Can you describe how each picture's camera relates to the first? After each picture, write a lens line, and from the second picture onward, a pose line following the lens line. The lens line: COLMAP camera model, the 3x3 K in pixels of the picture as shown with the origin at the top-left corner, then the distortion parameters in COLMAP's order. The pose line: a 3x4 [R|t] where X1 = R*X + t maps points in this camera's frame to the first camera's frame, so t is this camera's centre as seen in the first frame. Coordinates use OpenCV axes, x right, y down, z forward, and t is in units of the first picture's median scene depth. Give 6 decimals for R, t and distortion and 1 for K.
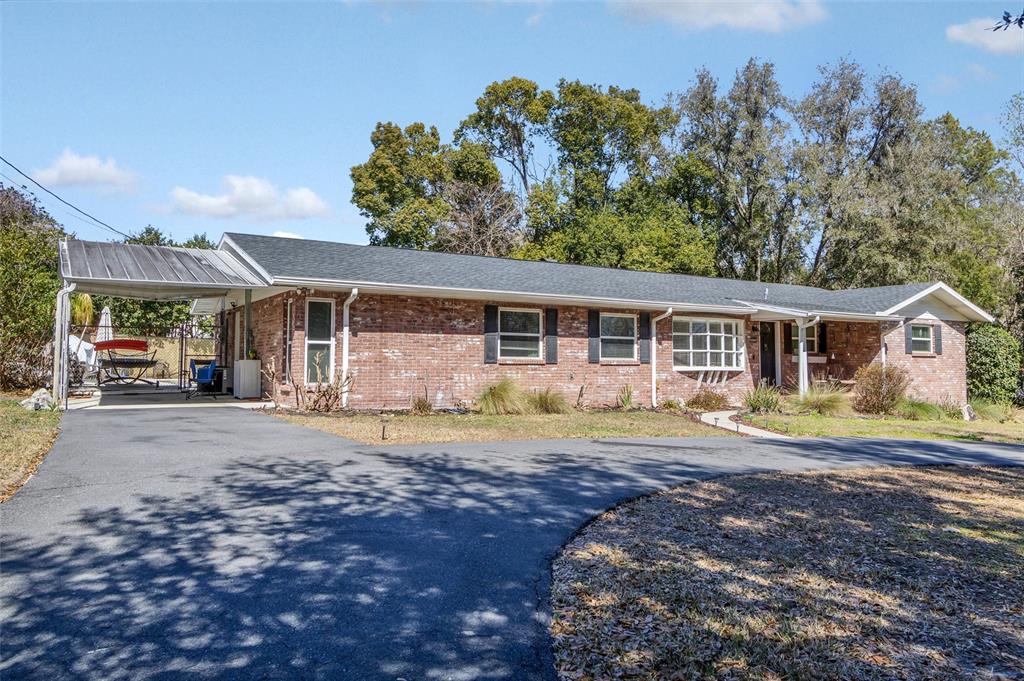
lens RADIAL K [[763.0, 0, 512.1], [0, 763.0, 326.6], [0, 0, 1]] dist [0.008324, 0.003308]
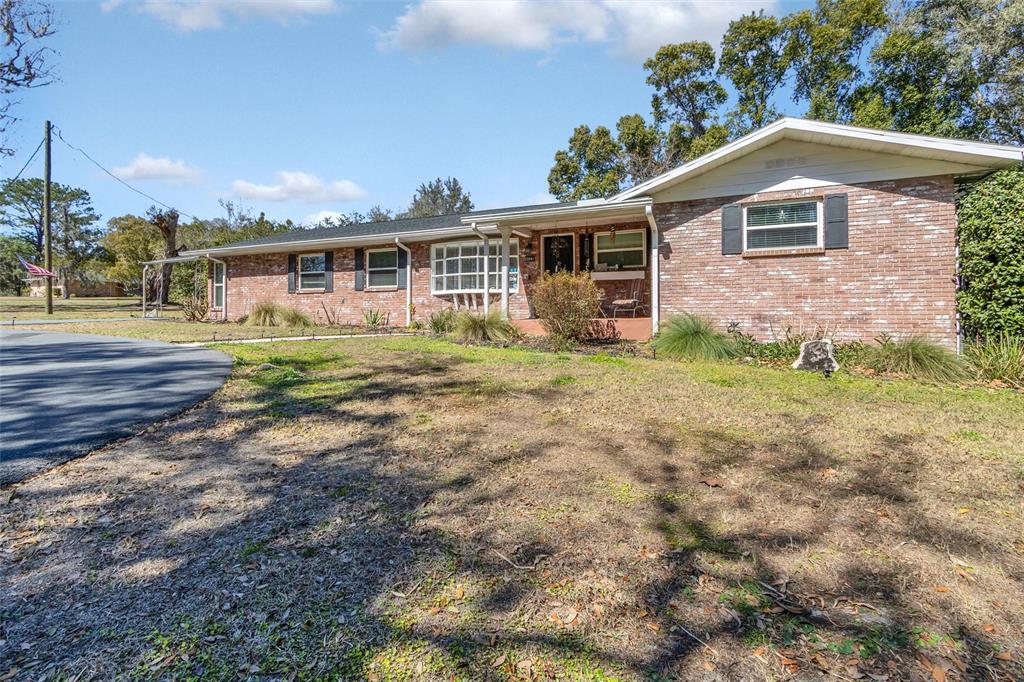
lens RADIAL K [[478.9, 0, 513.0], [0, 478.9, 311.4], [0, 0, 1]] dist [0.004156, 0.000273]
pose [[0.543731, -0.011296, -0.839184, 0.872166], [0.049519, 0.998599, 0.018644, 0.076758], [0.837797, -0.051693, 0.543529, 0.747016]]
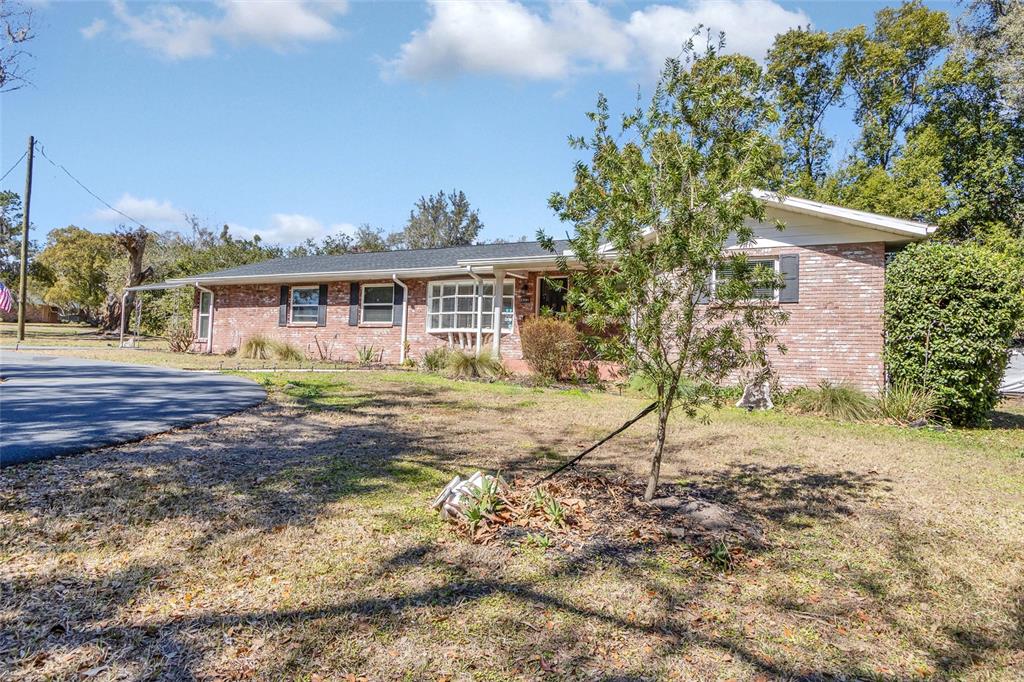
lens RADIAL K [[627.8, 0, 512.0], [0, 627.8, 341.0], [0, 0, 1]] dist [0.003175, 0.000623]
pose [[0.514096, -0.016025, -0.857583, 1.059061], [0.016304, 0.999827, -0.008909, 0.081913], [0.857578, -0.009402, 0.514268, 0.669100]]
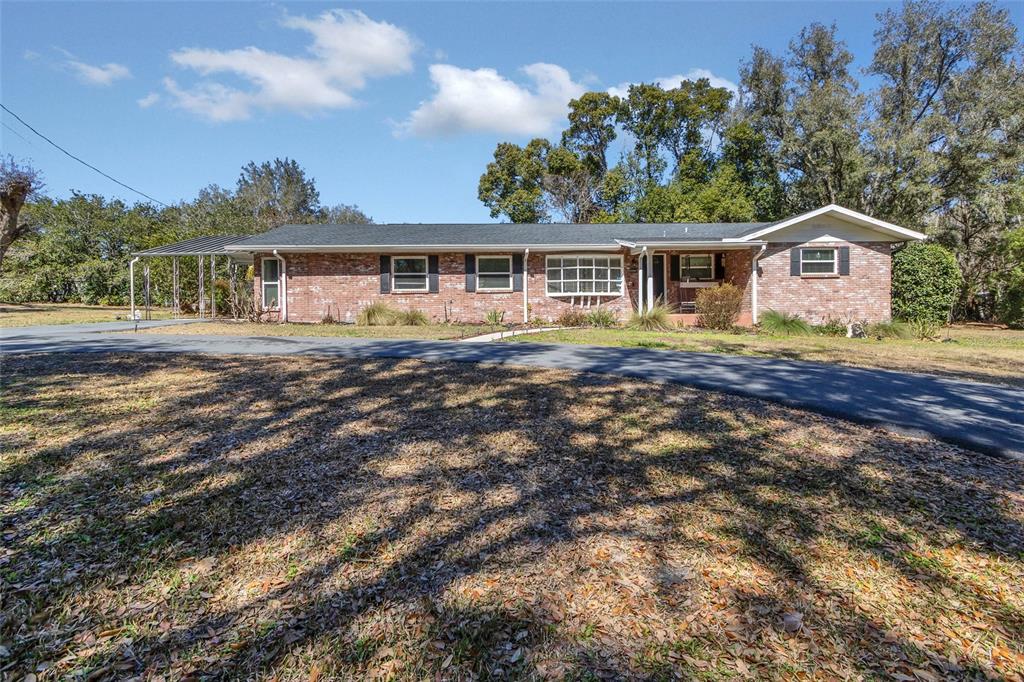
lens RADIAL K [[501.7, 0, 512.2], [0, 501.7, 314.0], [0, 0, 1]] dist [0.003591, 0.000920]
pose [[0.868808, -0.012298, -0.494997, 0.608820], [0.041686, 0.997959, 0.048372, 0.045071], [0.493391, -0.062660, 0.867547, 0.217047]]
